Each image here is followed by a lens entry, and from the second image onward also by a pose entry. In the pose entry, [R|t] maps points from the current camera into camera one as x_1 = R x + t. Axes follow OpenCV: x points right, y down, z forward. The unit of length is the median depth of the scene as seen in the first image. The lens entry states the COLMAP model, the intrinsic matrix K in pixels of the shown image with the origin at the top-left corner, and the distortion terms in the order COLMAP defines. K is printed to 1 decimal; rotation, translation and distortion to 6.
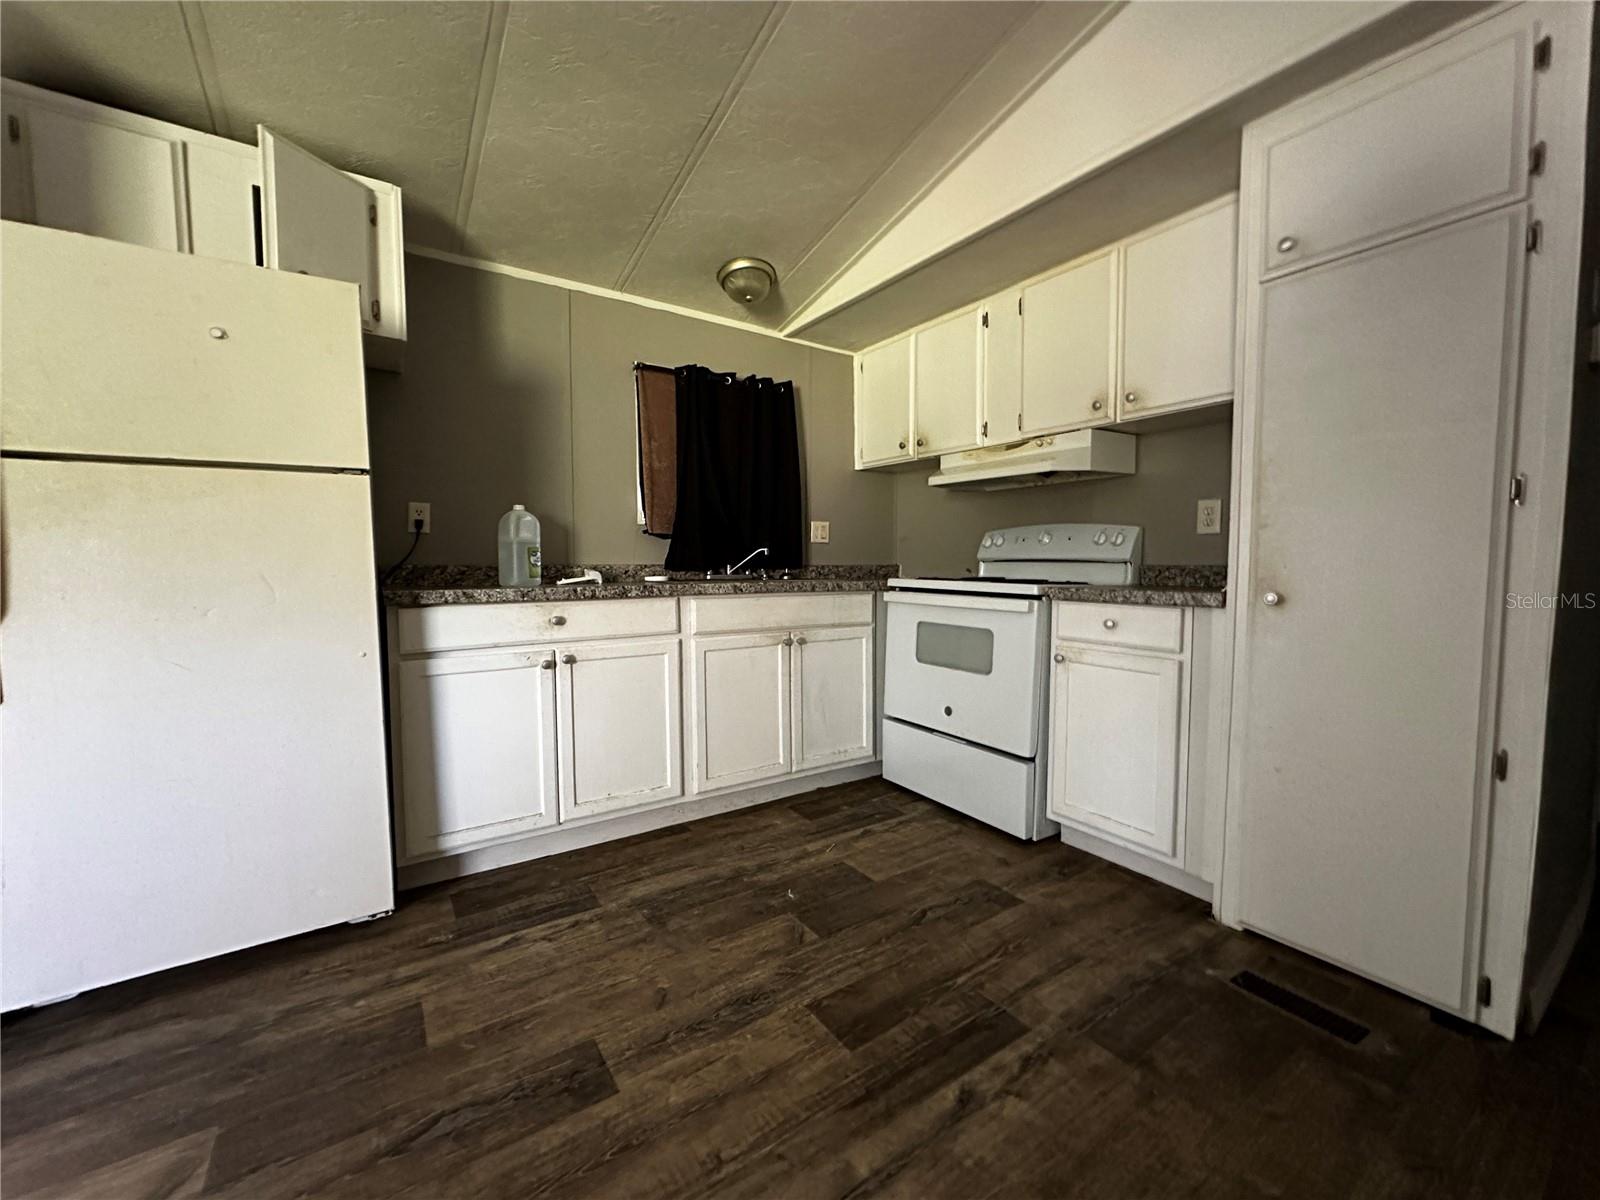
lens RADIAL K [[636.8, 0, 800.3], [0, 636.8, 596.5], [0, 0, 1]] dist [-0.004802, 0.001313]
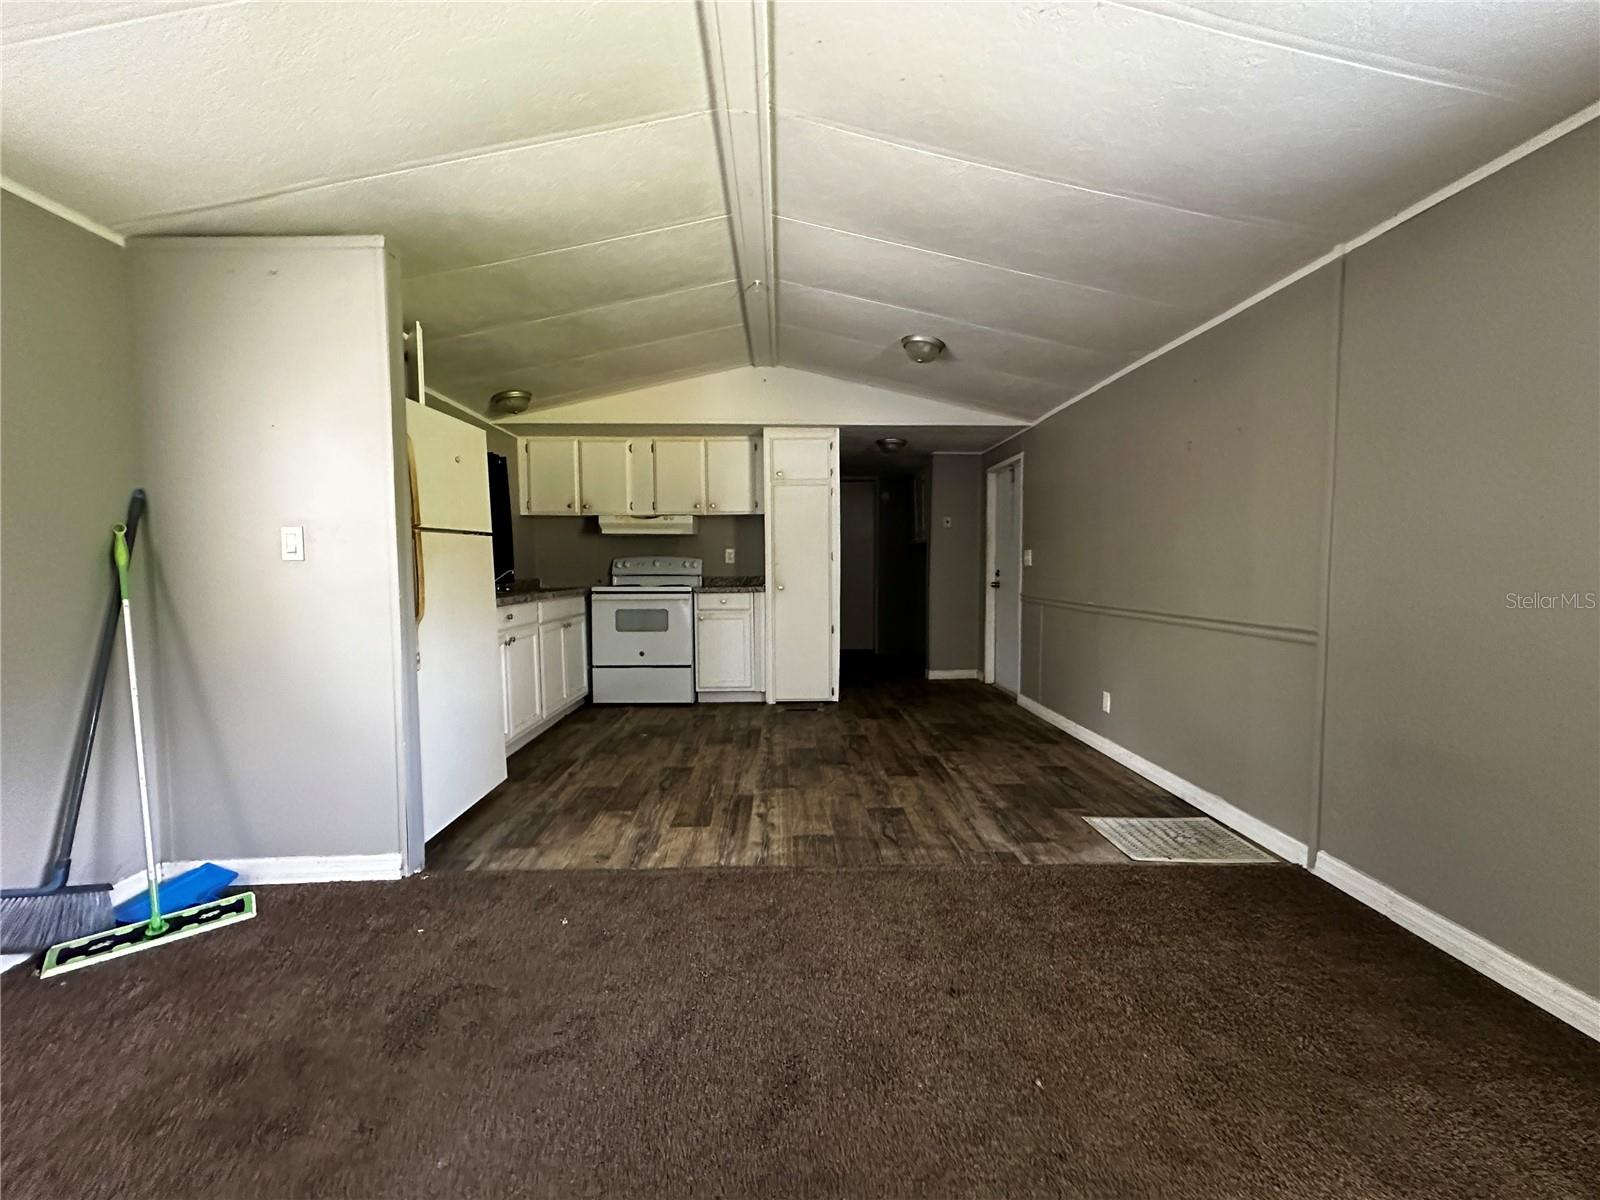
lens RADIAL K [[636.8, 0, 797.6], [0, 636.8, 598.0], [0, 0, 1]] dist [-0.004802, 0.001313]
pose [[0.538686, -0.046646, 0.841214, -1.353750], [0.054269, 0.998314, 0.020605, -0.004944], [-0.840757, 0.034552, 0.540309, -0.541458]]
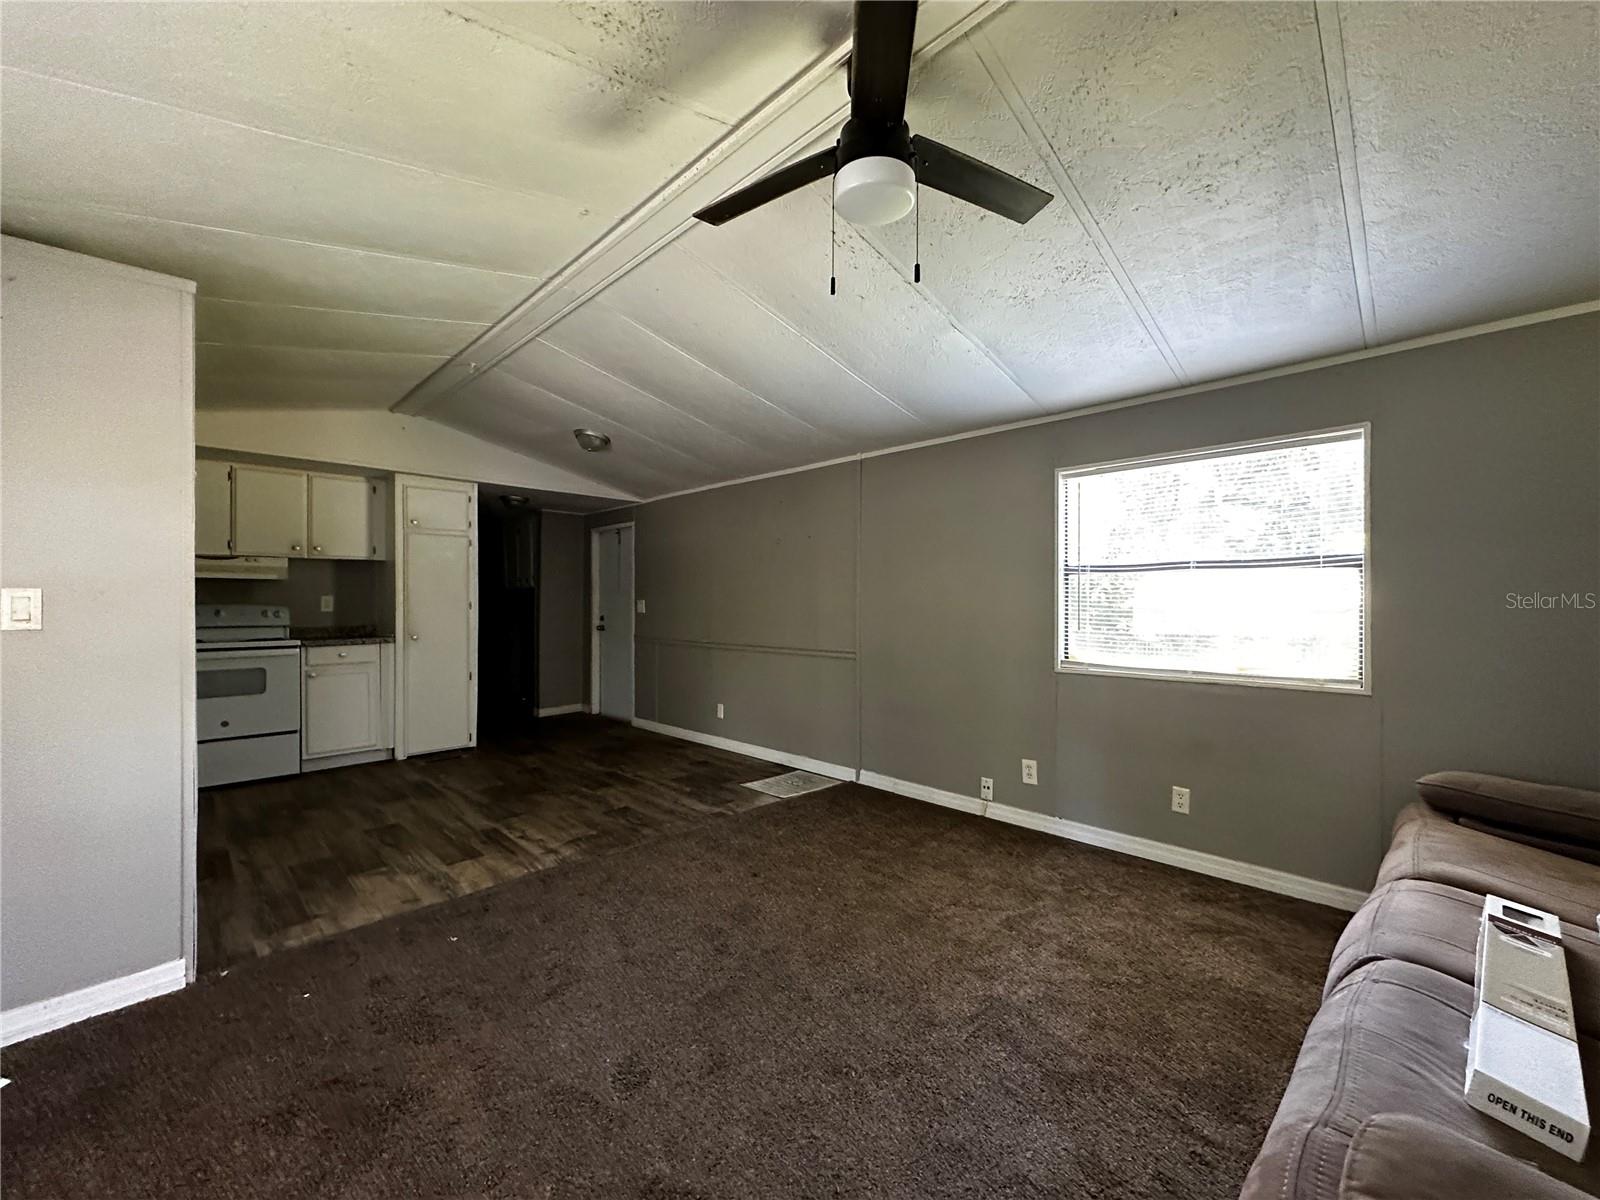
lens RADIAL K [[636.8, 0, 797.8], [0, 636.8, 597.5], [0, 0, 1]] dist [-0.004802, 0.001313]
pose [[-0.192122, 0.004828, 0.981359, -1.918893], [0.059131, 0.998228, 0.006666, -0.074992], [-0.979588, 0.059310, -0.192067, -0.146605]]
